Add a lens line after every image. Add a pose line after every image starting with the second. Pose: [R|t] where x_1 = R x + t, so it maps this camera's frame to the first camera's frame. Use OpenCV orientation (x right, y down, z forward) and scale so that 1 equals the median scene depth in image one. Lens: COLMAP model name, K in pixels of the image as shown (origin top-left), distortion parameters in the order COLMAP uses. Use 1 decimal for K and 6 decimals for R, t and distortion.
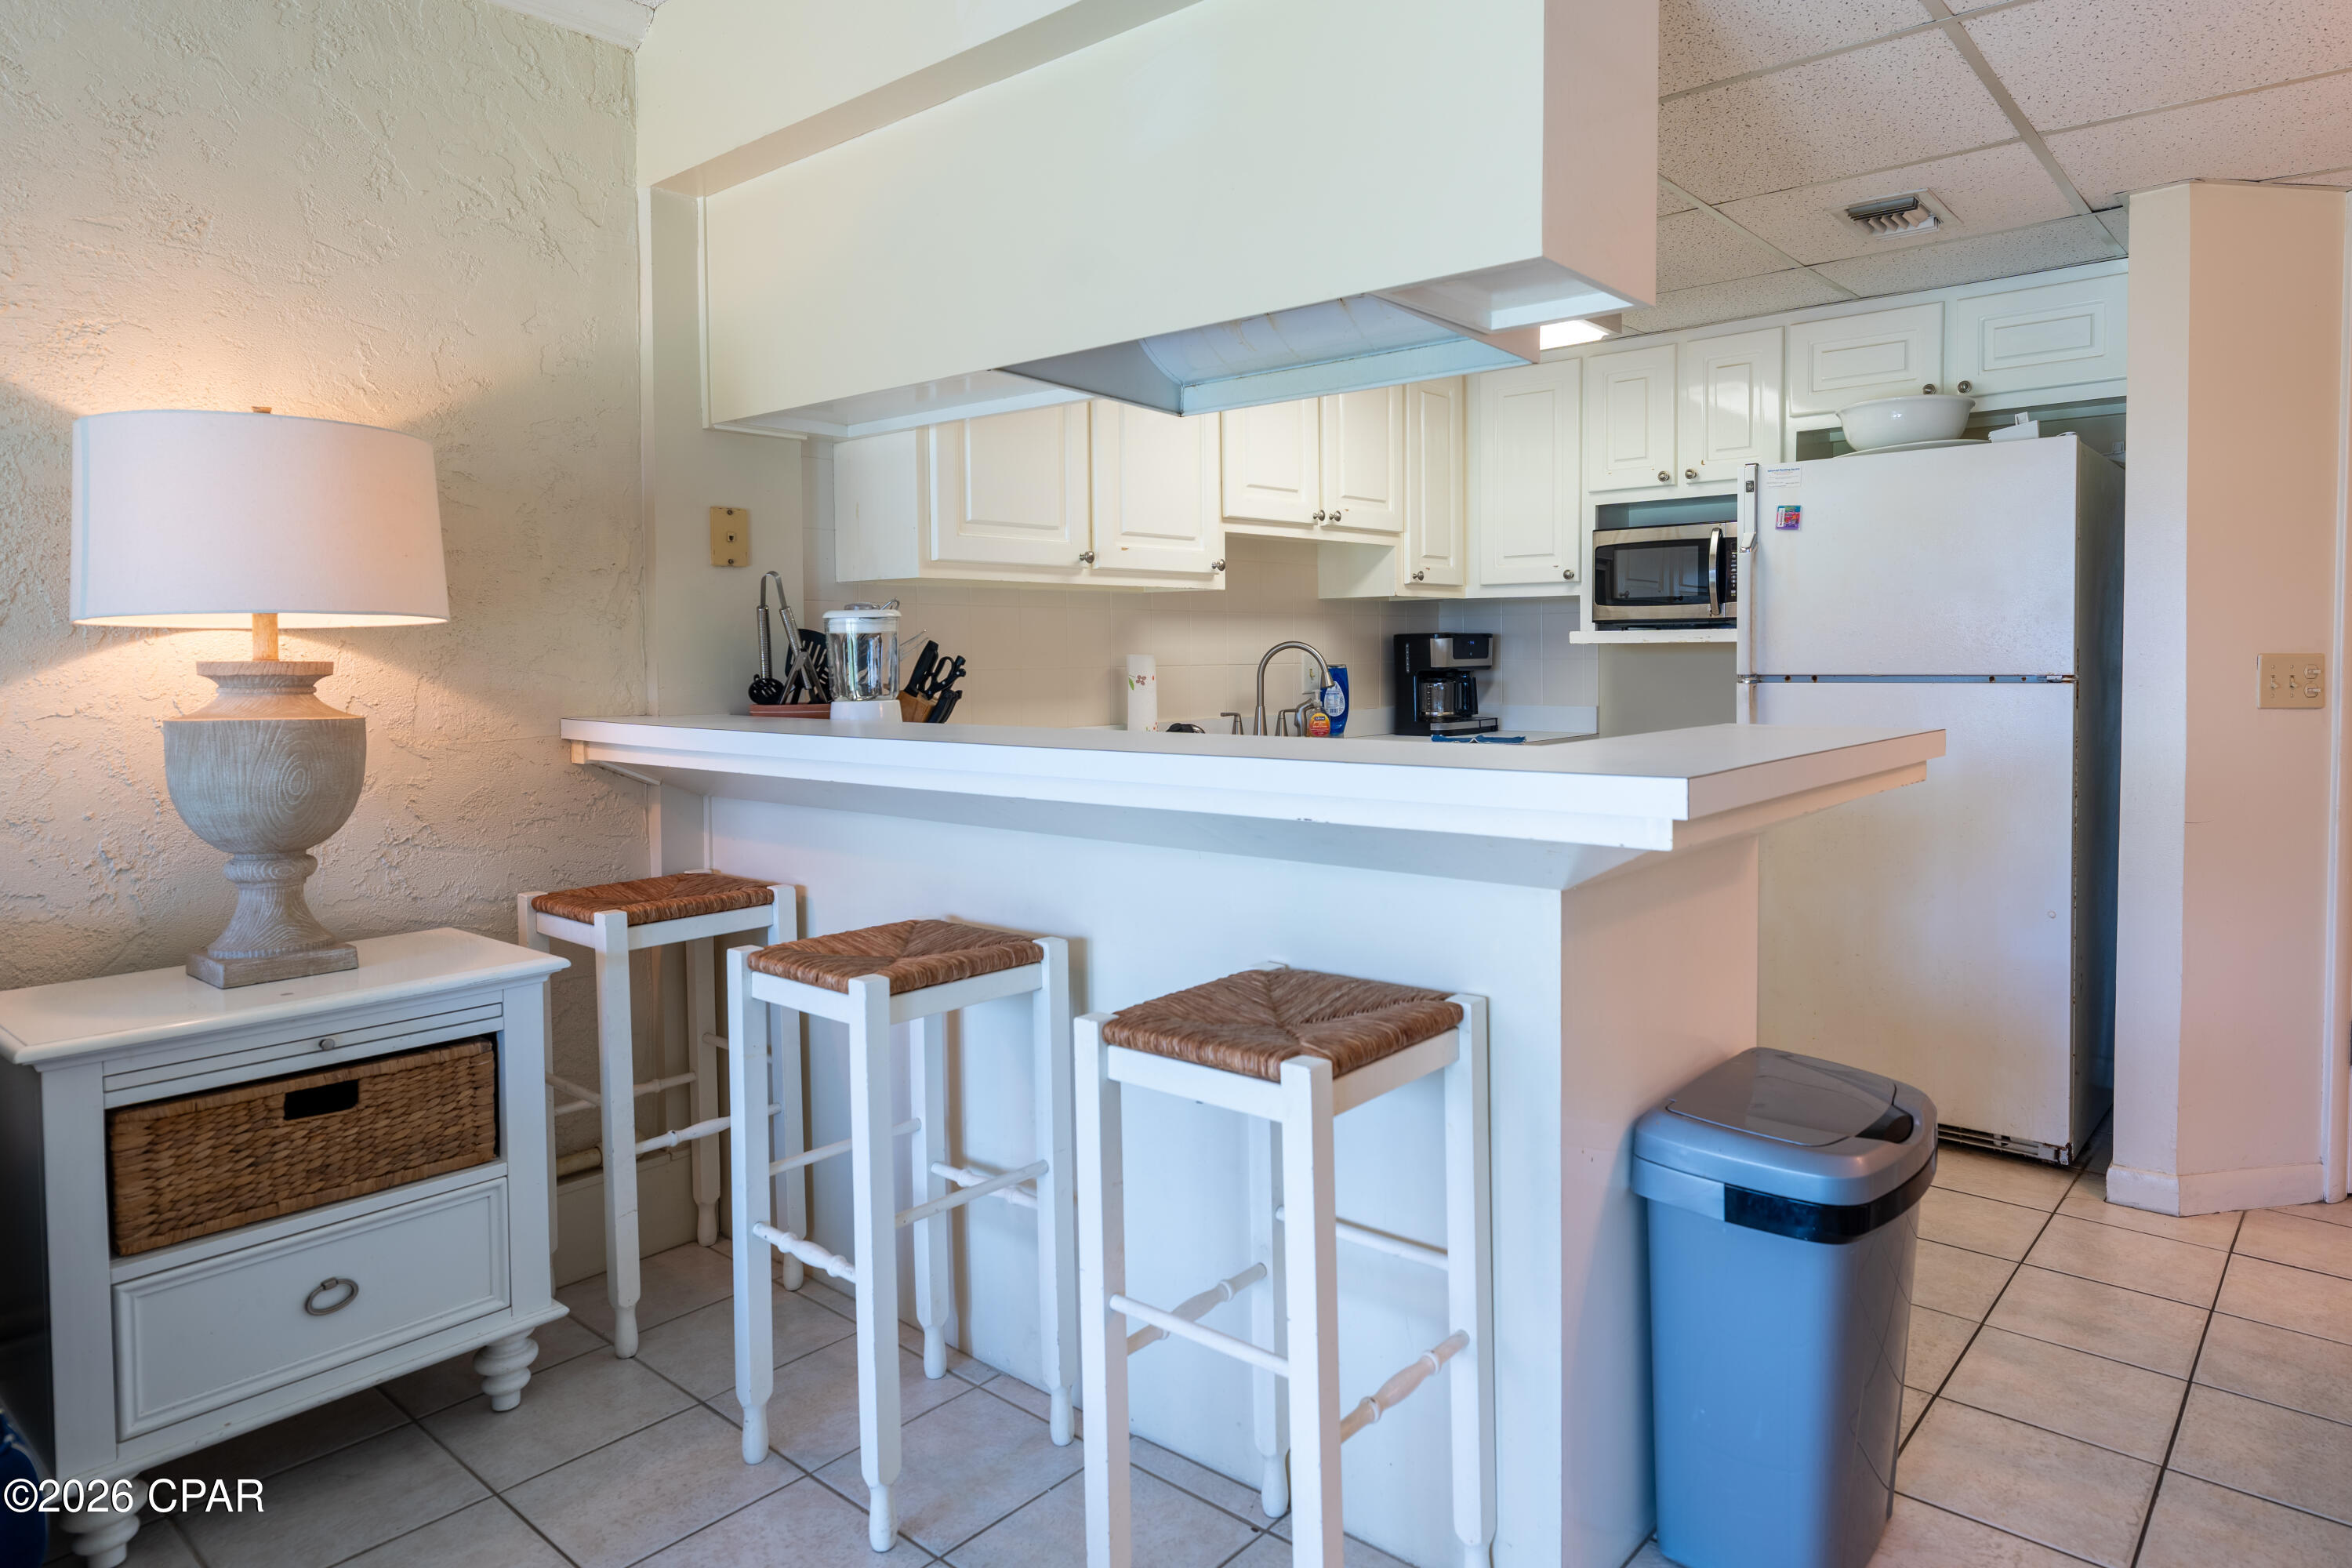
lens RADIAL K [[1429.7, 0, 1176.0], [0, 1429.7, 784.0], [0, 0, 1]] dist [0.002699, 0.000434]
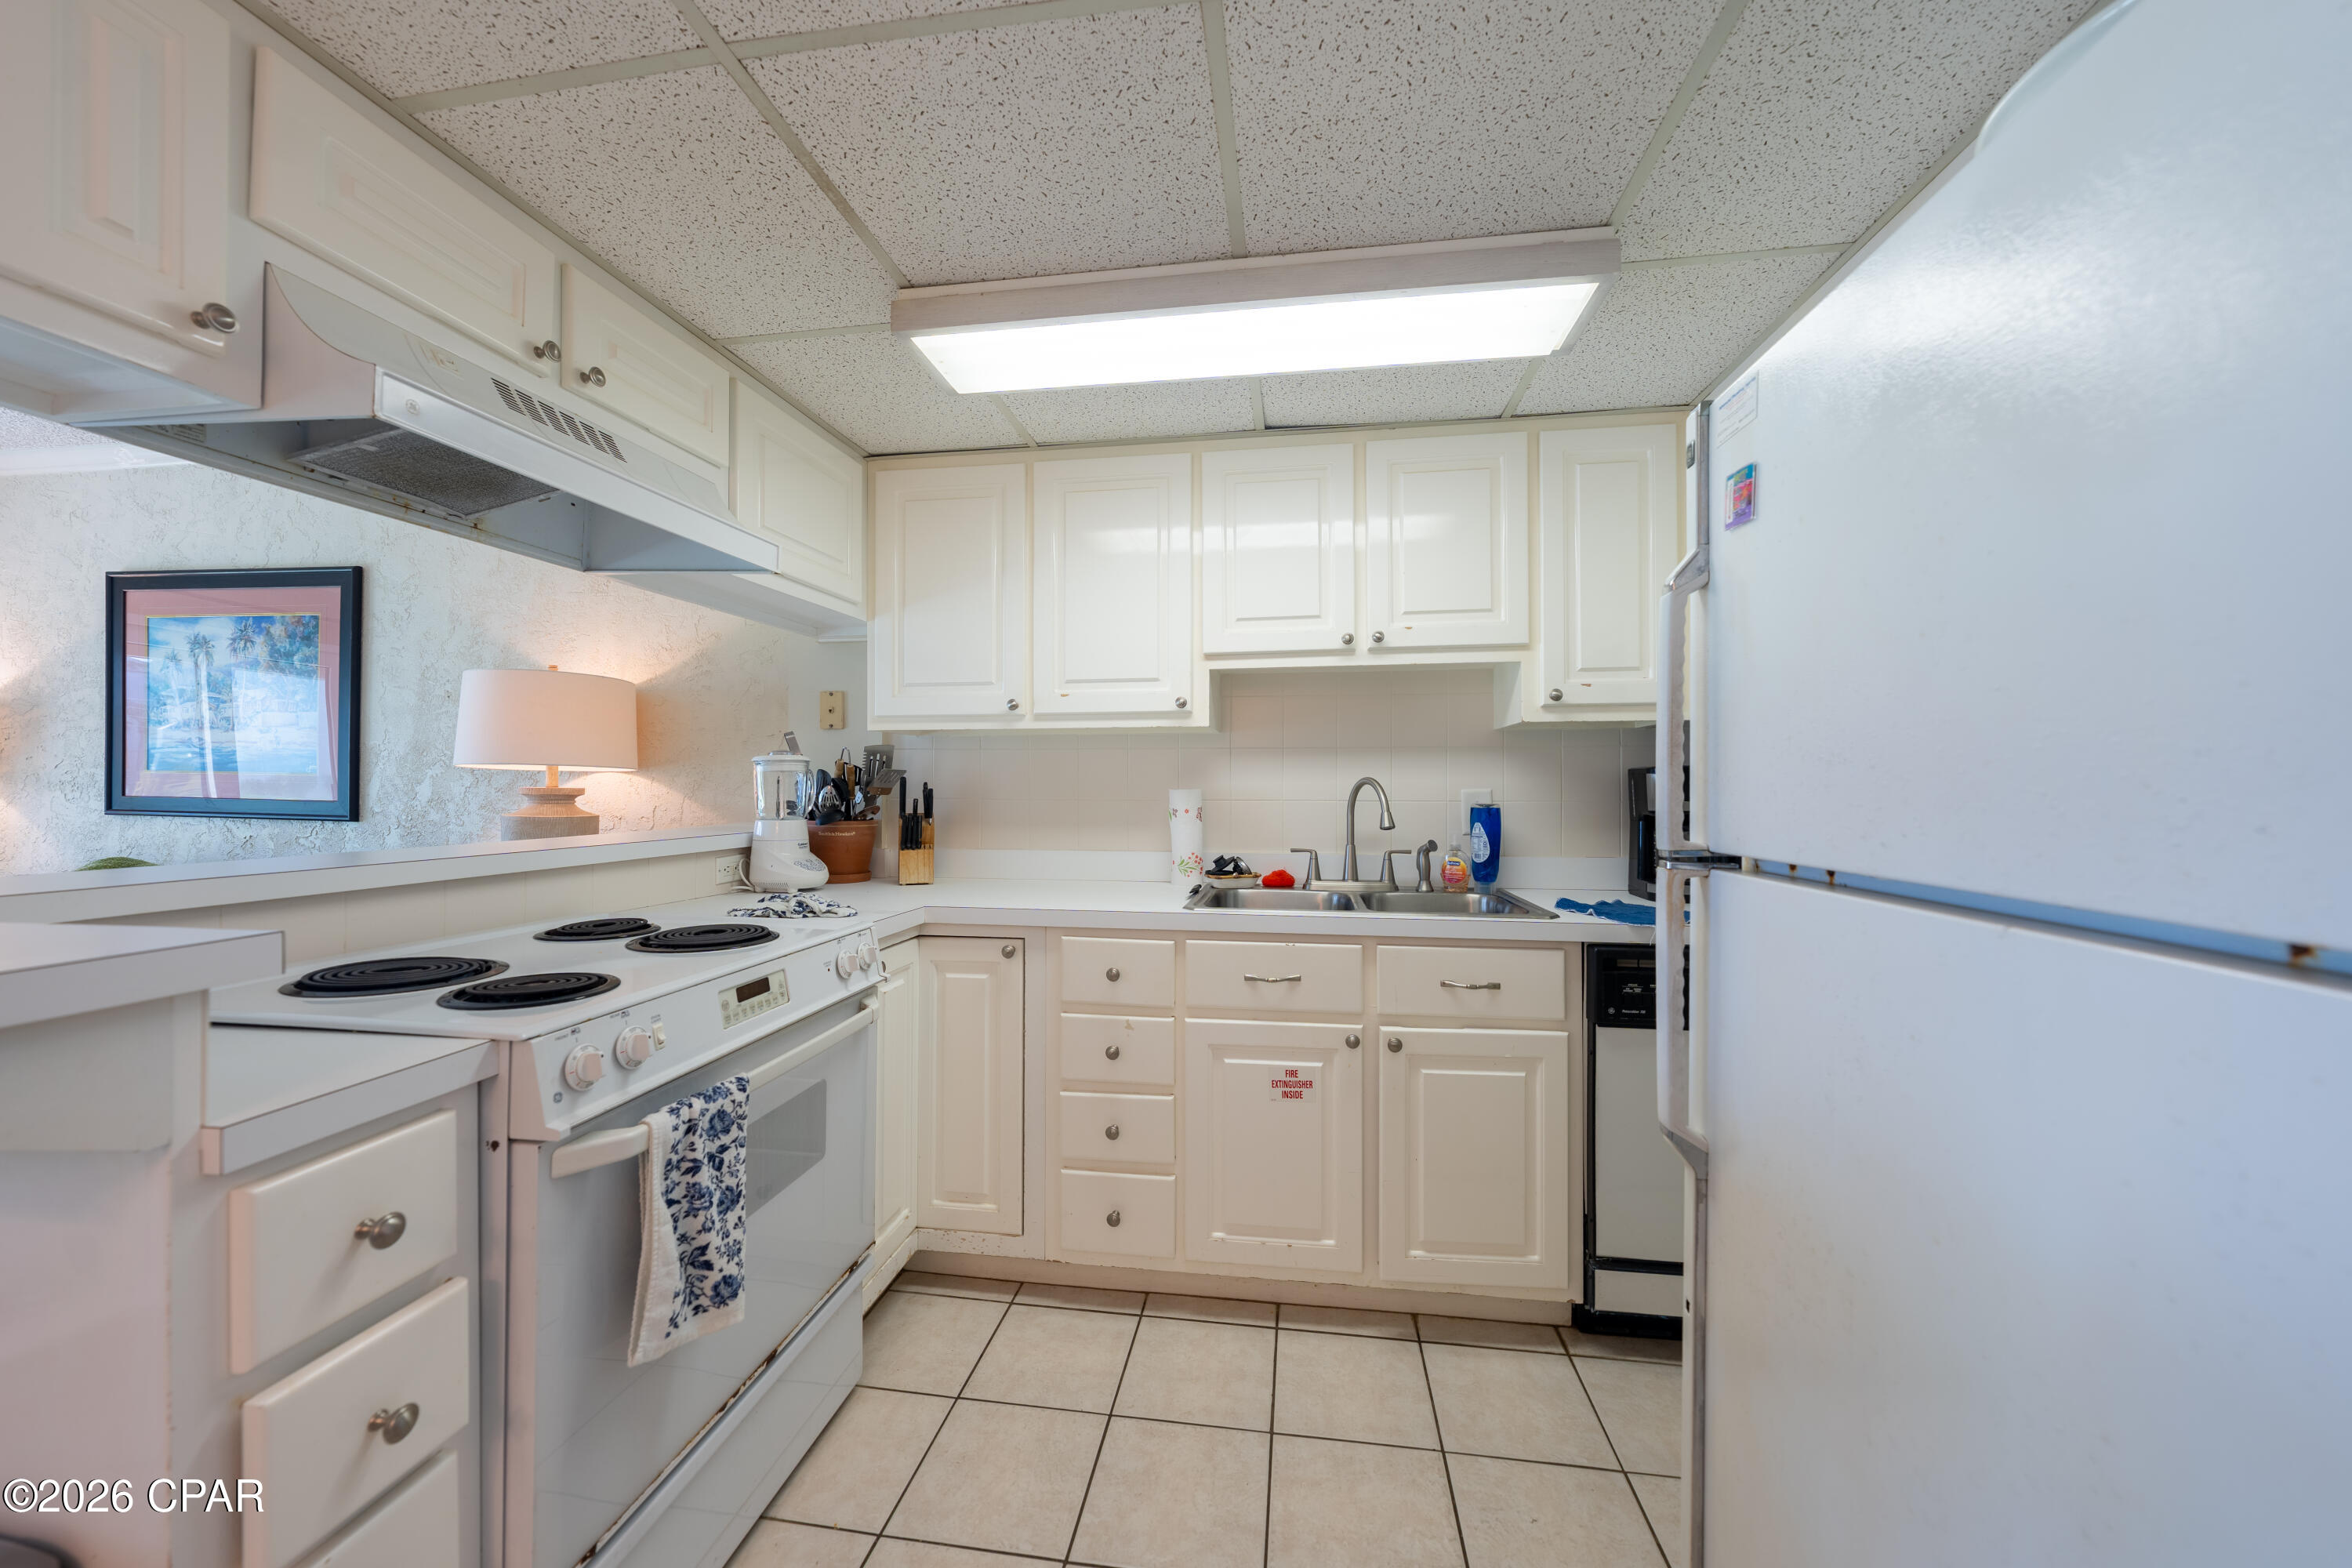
lens RADIAL K [[800.5, 0, 1176.0], [0, 800.5, 784.0], [0, 0, 1]] dist [-0.000048, 0.000001]
pose [[0.548092, 0.010937, -0.836346, 0.490778], [-0.081102, 0.995898, -0.040125, -0.071151], [0.832477, 0.089821, 0.546731, 0.676741]]
